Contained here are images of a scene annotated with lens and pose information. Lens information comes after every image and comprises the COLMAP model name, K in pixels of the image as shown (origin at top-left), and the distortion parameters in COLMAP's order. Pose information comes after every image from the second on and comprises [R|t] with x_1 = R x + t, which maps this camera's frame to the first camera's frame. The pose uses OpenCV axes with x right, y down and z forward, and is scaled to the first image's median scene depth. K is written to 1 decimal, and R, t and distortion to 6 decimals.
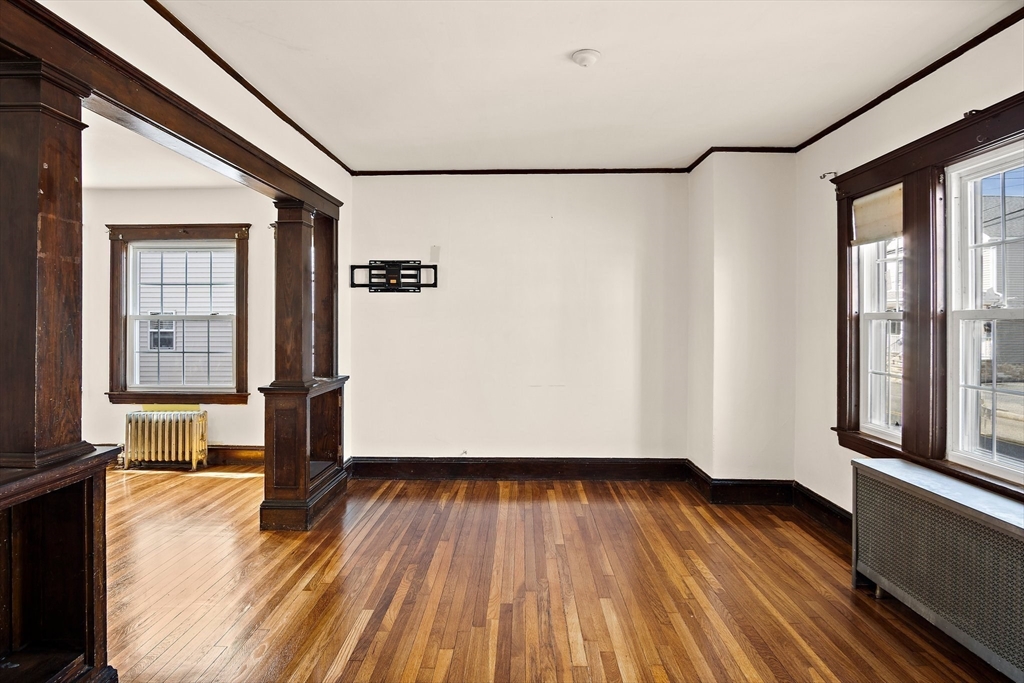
lens RADIAL K [[567.9, 0, 510.2], [0, 567.9, 321.5], [0, 0, 1]] dist [-0.028441, 0.001624]
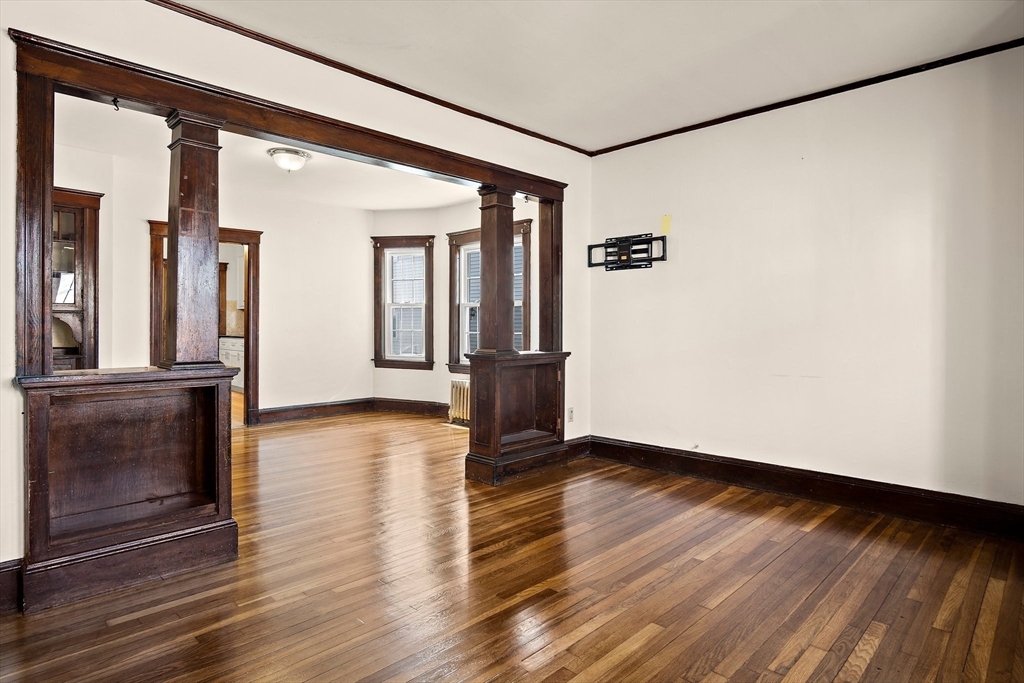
lens RADIAL K [[563.9, 0, 508.2], [0, 563.9, 325.6], [0, 0, 1]] dist [-0.035914, 0.011226]
pose [[0.723896, -0.000707, -0.689909, 0.297486], [-0.002168, 0.999992, -0.003299, 0.045963], [0.689906, 0.003884, 0.723889, 0.165945]]
